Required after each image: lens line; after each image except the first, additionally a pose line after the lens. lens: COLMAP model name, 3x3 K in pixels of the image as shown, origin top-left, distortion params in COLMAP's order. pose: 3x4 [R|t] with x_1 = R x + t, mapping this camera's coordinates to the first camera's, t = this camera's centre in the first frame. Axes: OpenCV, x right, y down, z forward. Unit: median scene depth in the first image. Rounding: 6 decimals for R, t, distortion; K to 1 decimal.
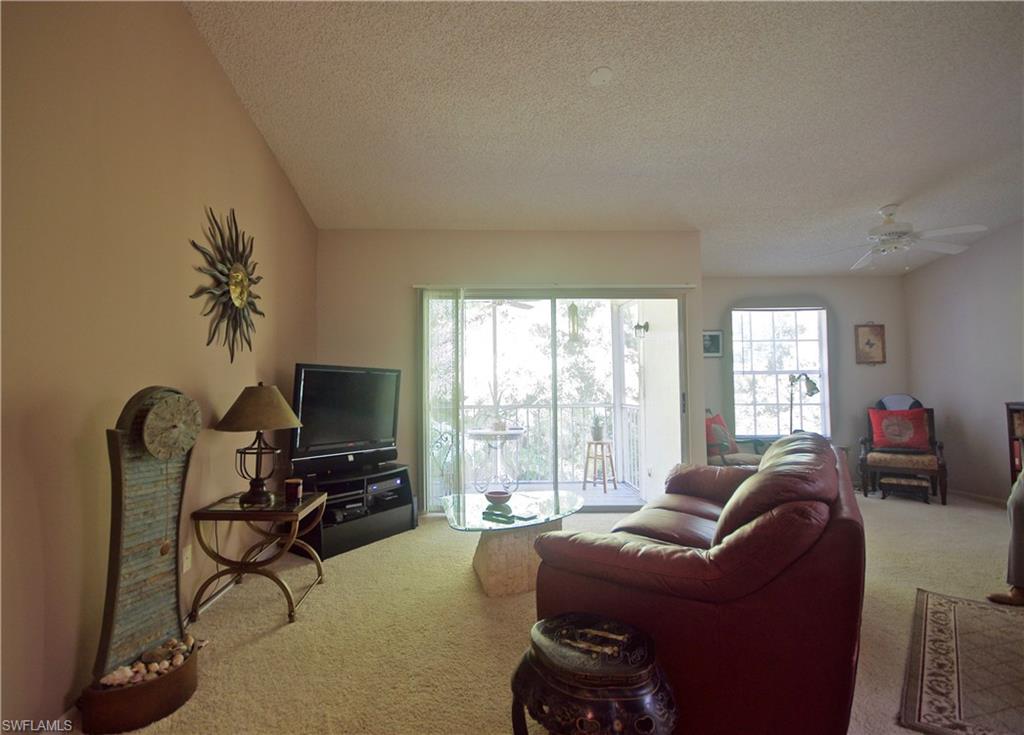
lens RADIAL K [[442.3, 0, 512.0], [0, 442.3, 367.5], [0, 0, 1]] dist [-0.001505, -0.000536]
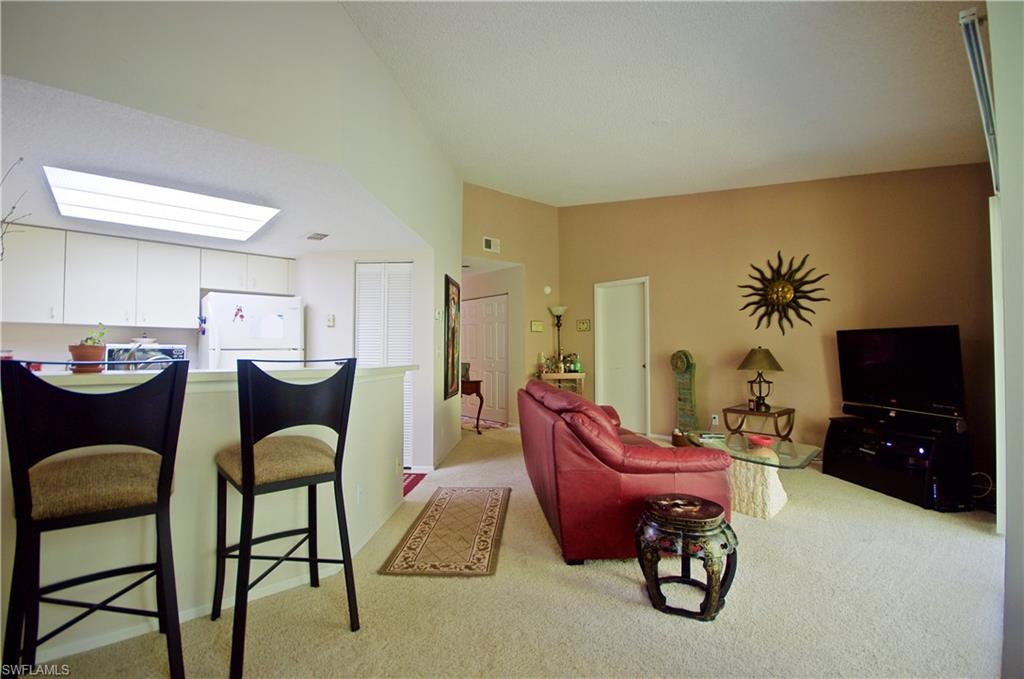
lens RADIAL K [[507.0, 0, 512.0], [0, 507.0, 339.5], [0, 0, 1]] dist [0.004307, -0.000001]
pose [[-0.749987, -0.018367, -0.661198, 1.724682], [0.036829, 0.996904, -0.069468, 0.116073], [0.660427, -0.076451, -0.746989, 1.994754]]
